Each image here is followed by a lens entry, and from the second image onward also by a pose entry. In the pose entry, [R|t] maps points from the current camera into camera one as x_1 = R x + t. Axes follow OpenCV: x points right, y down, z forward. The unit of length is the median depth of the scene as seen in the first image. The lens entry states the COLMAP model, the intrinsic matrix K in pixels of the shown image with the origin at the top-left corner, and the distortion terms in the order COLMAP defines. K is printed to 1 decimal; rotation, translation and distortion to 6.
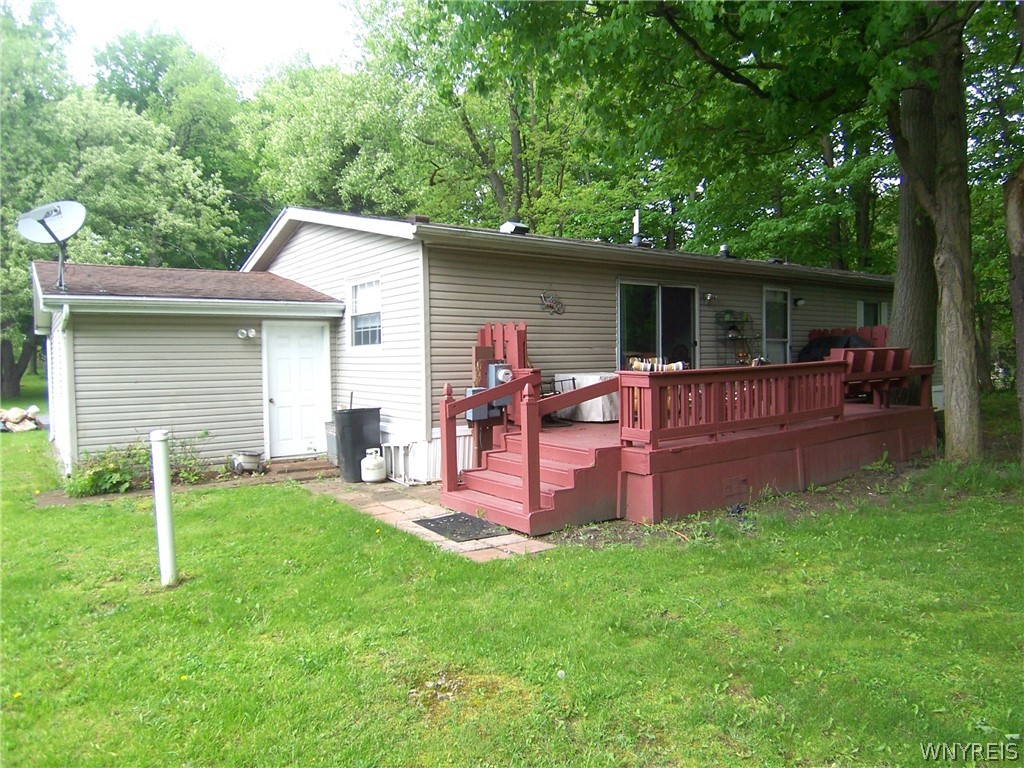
lens RADIAL K [[688.5, 0, 512.0], [0, 688.5, 384.0], [0, 0, 1]] dist [-0.006065, -0.003507]
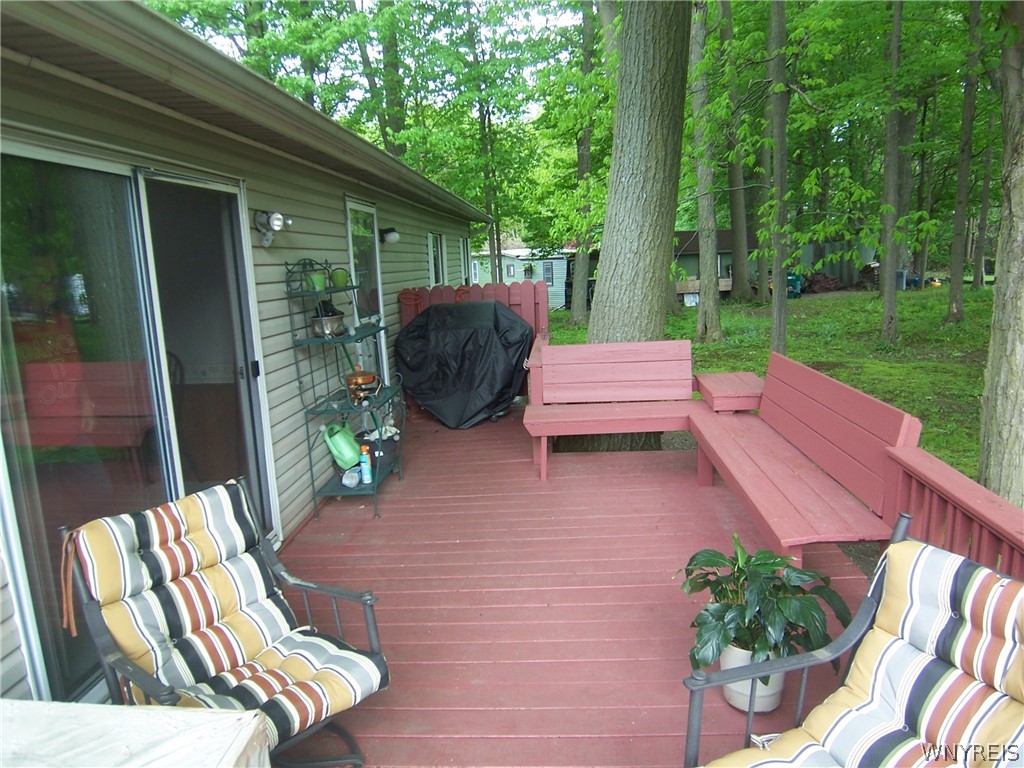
lens RADIAL K [[688.5, 0, 512.0], [0, 688.5, 384.0], [0, 0, 1]] dist [-0.006065, -0.003507]
pose [[0.644299, -0.151847, 0.749547, 0.095952], [0.069708, 0.987671, 0.140167, -0.085391], [-0.761590, -0.038060, 0.646940, 0.671891]]
